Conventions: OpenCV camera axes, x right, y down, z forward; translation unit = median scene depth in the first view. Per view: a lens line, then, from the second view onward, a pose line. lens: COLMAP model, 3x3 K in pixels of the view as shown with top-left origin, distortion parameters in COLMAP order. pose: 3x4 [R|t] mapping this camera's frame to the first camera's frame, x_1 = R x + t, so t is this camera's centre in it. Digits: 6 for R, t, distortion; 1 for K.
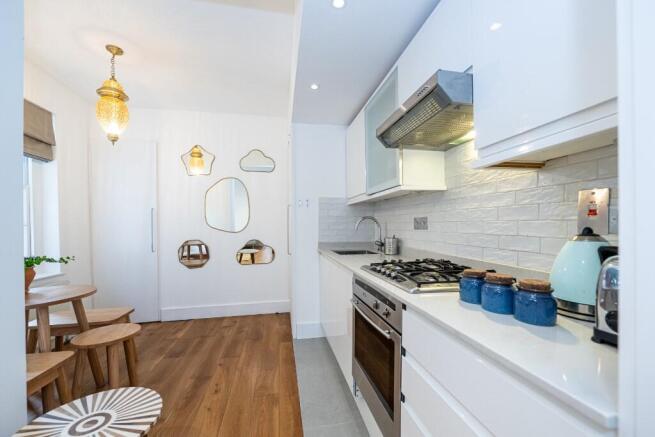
lens RADIAL K [[265.7, 0, 325.4], [0, 265.7, 228.8], [0, 0, 1]] dist [0.001027, 0.000208]
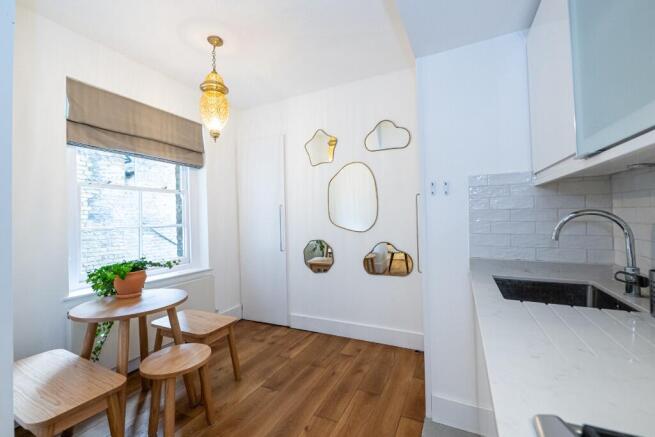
lens RADIAL K [[276.1, 0, 329.1], [0, 276.1, 212.8], [0, 0, 1]] dist [-0.001064, -0.000026]
pose [[0.811099, -0.019982, -0.584568, 0.073500], [0.010107, 0.999746, -0.020150, -0.034081], [0.584822, 0.010435, 0.811095, 0.369909]]
